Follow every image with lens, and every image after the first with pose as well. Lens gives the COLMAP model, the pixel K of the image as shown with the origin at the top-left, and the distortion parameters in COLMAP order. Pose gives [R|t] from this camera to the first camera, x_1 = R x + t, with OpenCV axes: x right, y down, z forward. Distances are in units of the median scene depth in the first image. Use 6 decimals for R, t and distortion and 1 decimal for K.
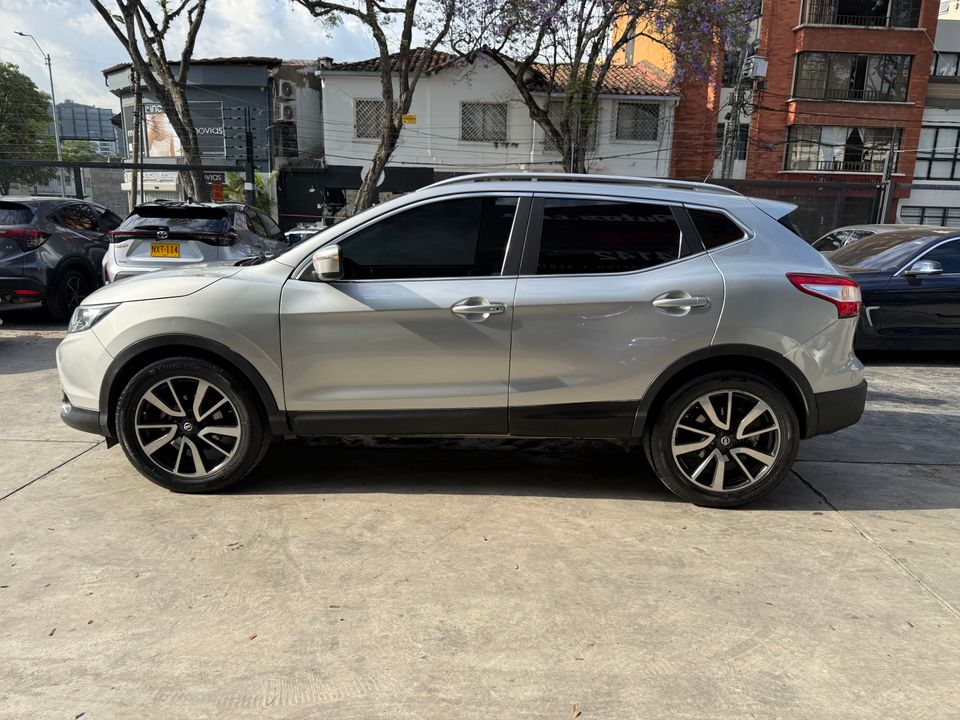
lens RADIAL K [[688.6, 0, 480.0], [0, 688.6, 360.0], [0, 0, 1]] dist [0.035400, -0.037867]
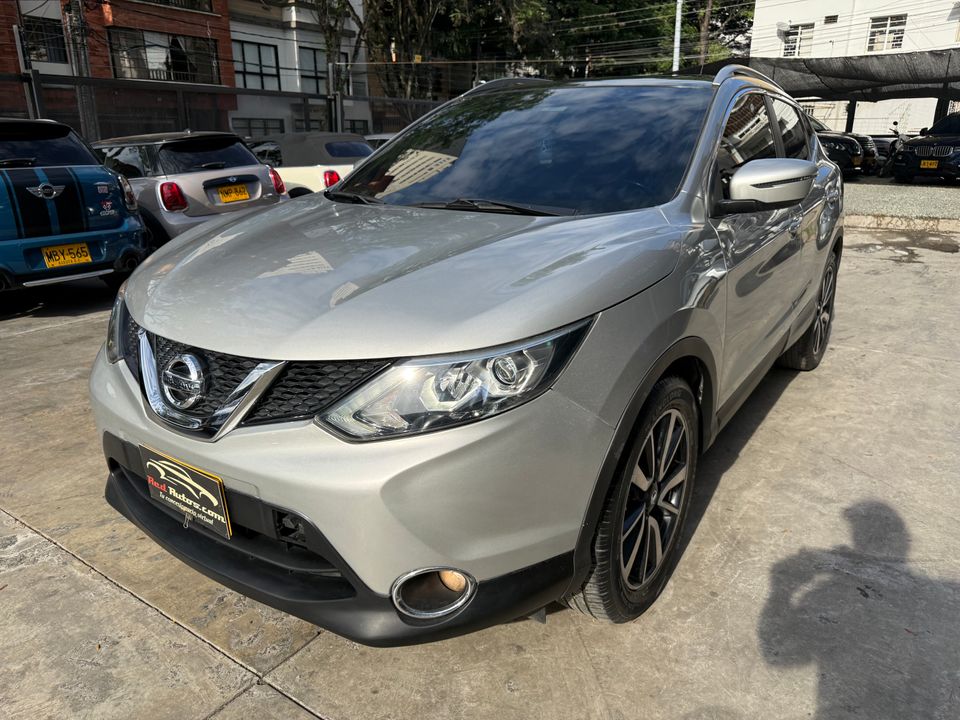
lens RADIAL K [[695.7, 0, 480.0], [0, 695.7, 360.0], [0, 0, 1]] dist [0.004010, -0.003263]
pose [[0.552144, -0.283460, 0.784084, -0.146002], [0.193238, 0.958332, 0.210377, -0.026181], [-0.811046, 0.035356, 0.583913, 0.121365]]
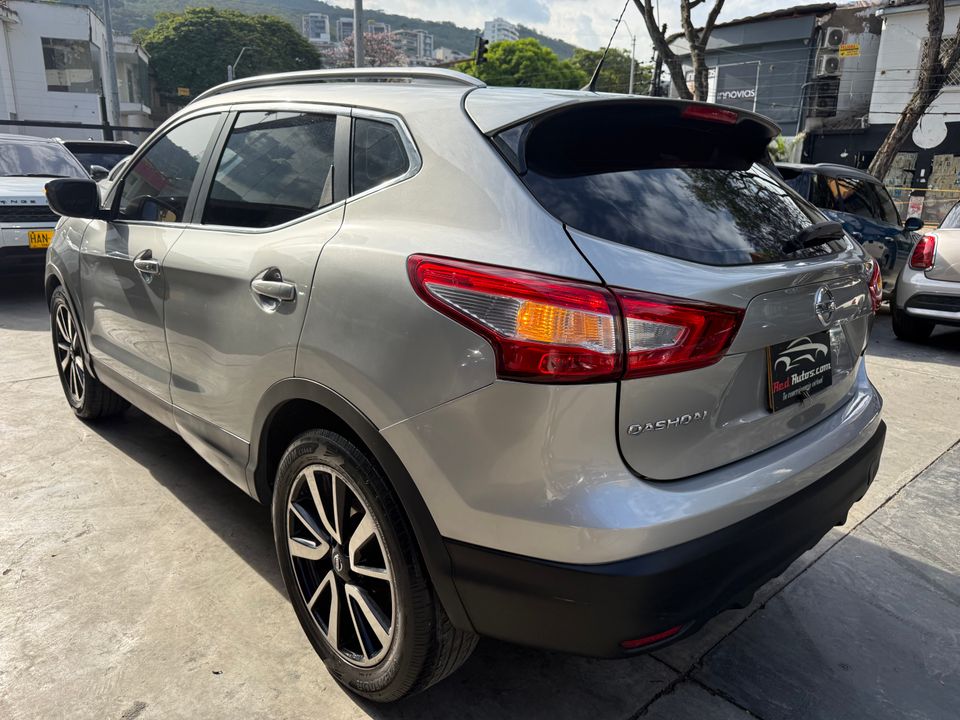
lens RADIAL K [[695.7, 0, 480.0], [0, 695.7, 360.0], [0, 0, 1]] dist [0.004010, -0.003263]
pose [[0.693429, 0.187465, -0.695710, 0.119593], [-0.161973, 0.981404, 0.103006, -0.016603], [0.702083, 0.041259, 0.710899, 0.107714]]
